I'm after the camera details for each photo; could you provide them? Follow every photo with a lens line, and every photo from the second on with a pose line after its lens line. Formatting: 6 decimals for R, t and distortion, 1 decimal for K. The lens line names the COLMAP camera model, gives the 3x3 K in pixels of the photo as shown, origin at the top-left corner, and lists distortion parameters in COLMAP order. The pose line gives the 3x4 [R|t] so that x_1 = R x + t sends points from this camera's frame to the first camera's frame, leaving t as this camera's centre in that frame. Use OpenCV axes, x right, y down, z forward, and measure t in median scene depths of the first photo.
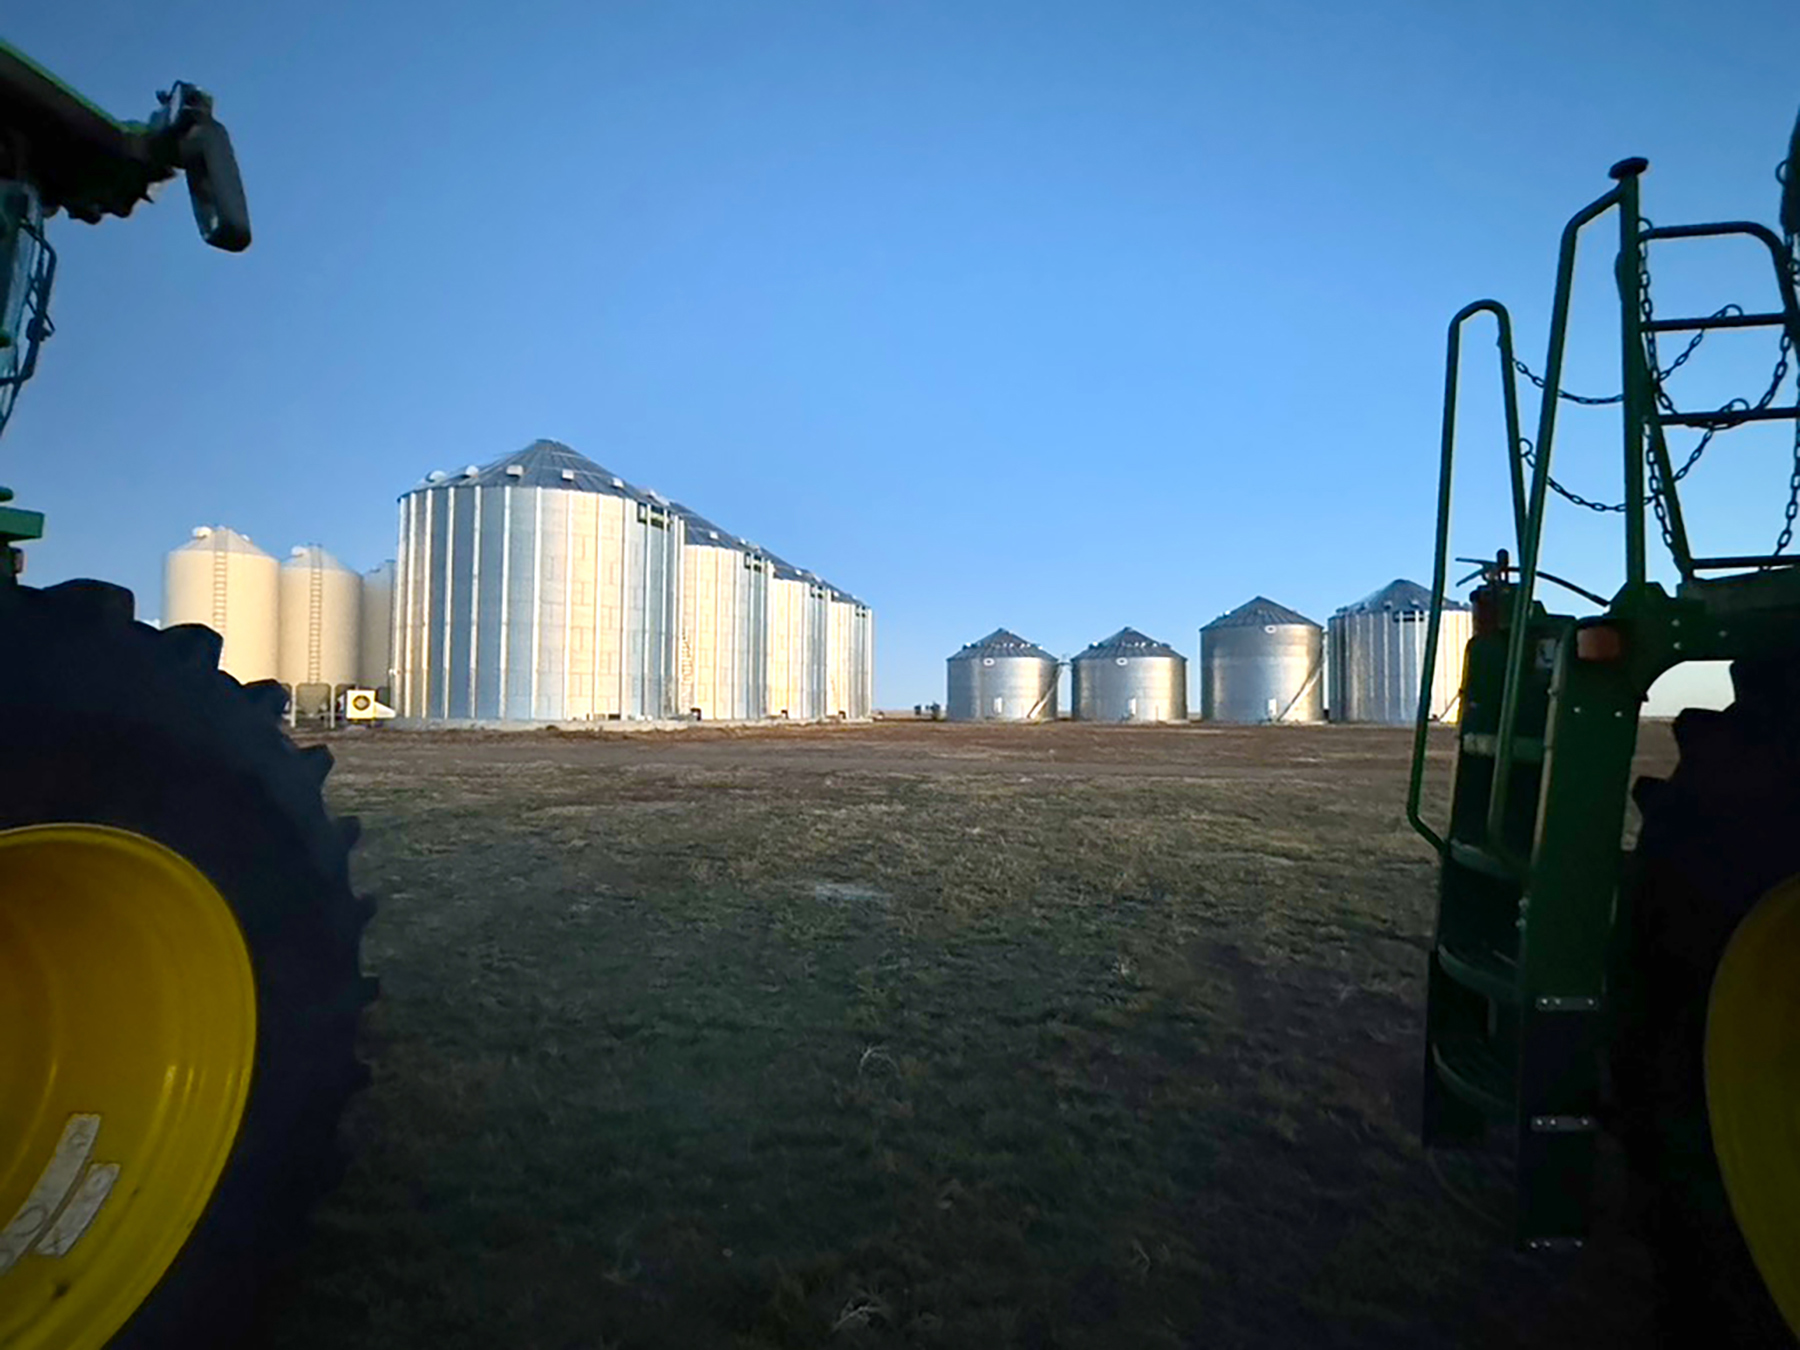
lens RADIAL K [[986.4, 0, 900.0], [0, 986.4, 672.0], [0, 0, 1]] dist [-0.025481, -0.000854]
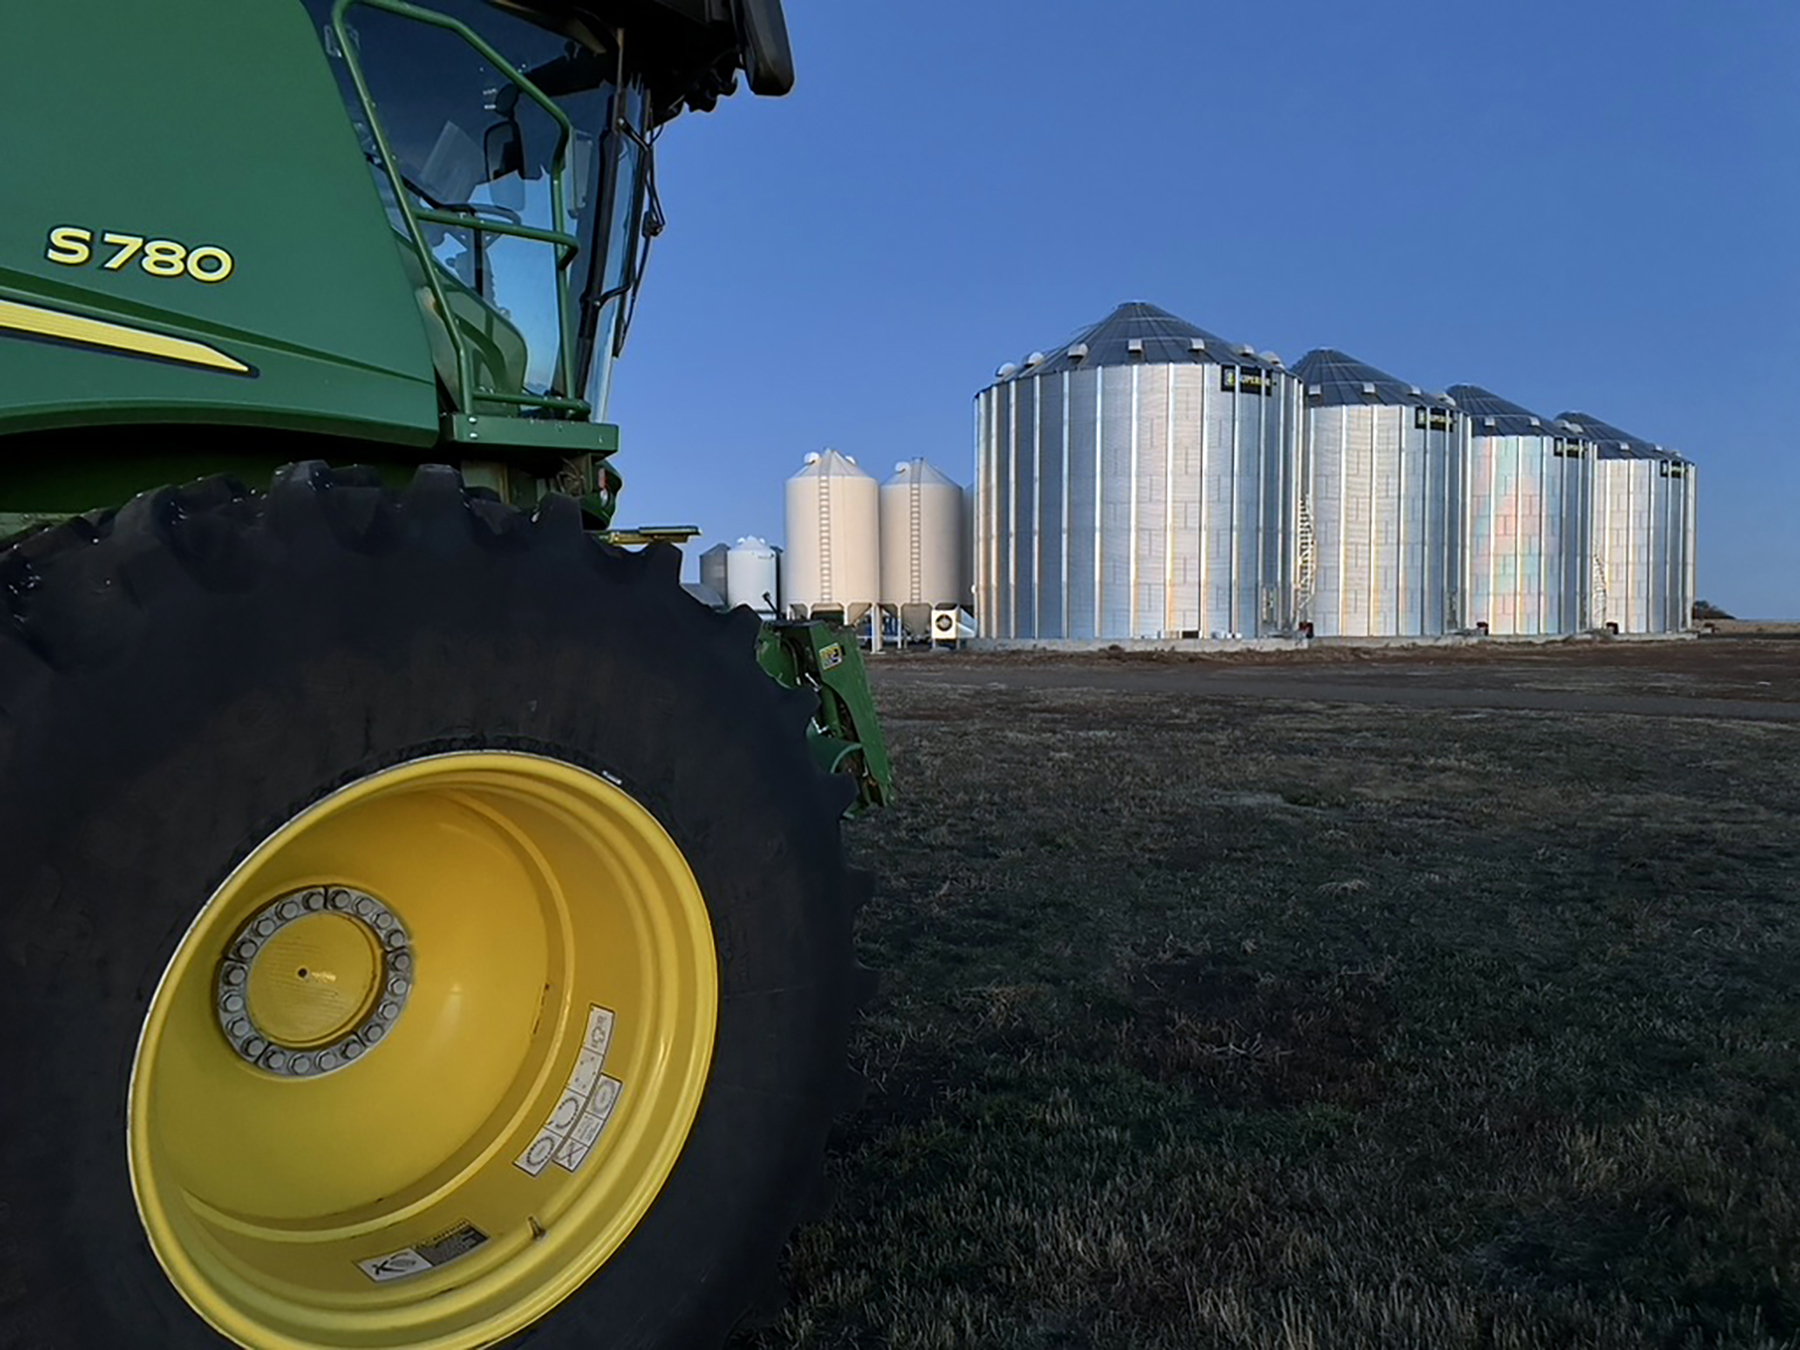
lens RADIAL K [[1314.1, 0, 899.3], [0, 1314.1, 680.8], [0, 0, 1]] dist [0.039973, -0.003048]
pose [[0.757450, 0.012862, -0.652767, 0.241844], [0.037798, 0.997265, 0.063509, 0.004587], [0.651798, -0.072778, 0.754892, 0.002161]]
